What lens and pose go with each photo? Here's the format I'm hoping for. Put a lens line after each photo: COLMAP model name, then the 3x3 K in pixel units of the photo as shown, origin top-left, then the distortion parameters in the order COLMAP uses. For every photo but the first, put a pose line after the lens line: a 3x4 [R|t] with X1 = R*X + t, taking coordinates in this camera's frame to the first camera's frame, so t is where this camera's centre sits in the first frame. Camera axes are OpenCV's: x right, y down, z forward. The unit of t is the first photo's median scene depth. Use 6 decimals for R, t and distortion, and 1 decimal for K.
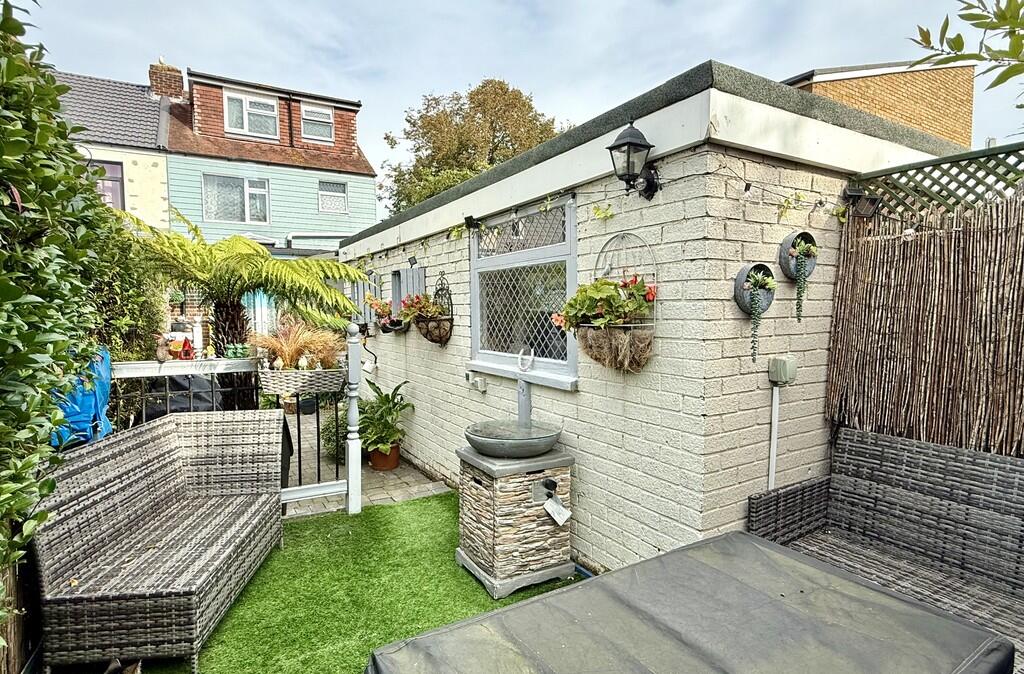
lens RADIAL K [[529.5, 0, 509.8], [0, 529.5, 341.5], [0, 0, 1]] dist [-0.000438, -0.000142]
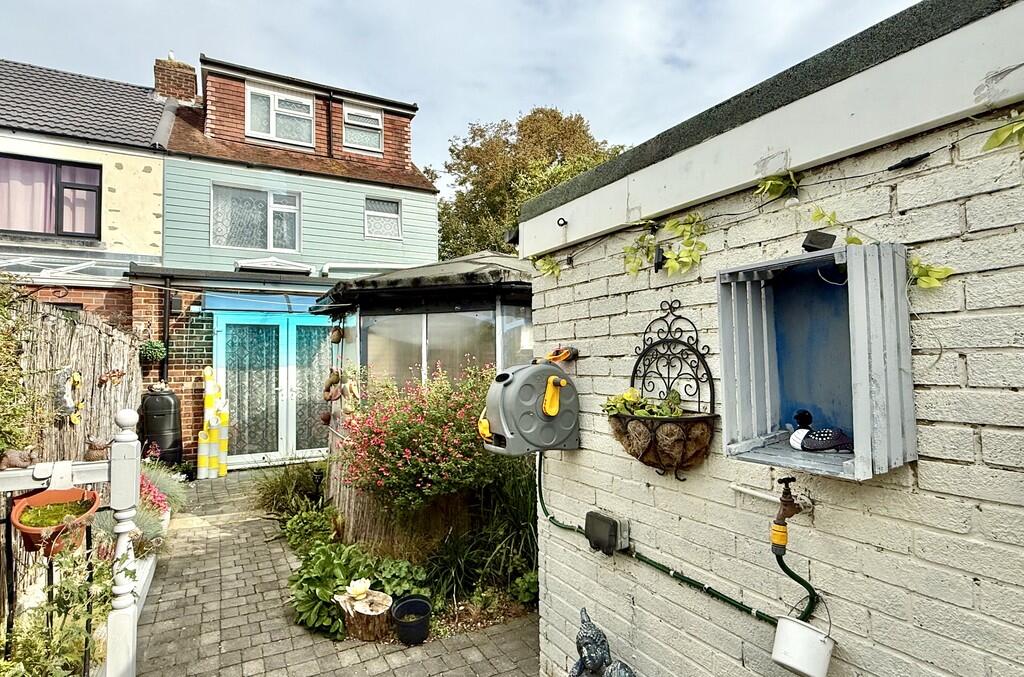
lens RADIAL K [[529.5, 0, 512.5], [0, 529.5, 337.6], [0, 0, 1]] dist [-0.000438, -0.000142]
pose [[0.999864, -0.006456, -0.015169, -0.137258], [0.004832, 0.994486, -0.104760, -0.022689], [0.015762, 0.104672, 0.994382, 0.266081]]
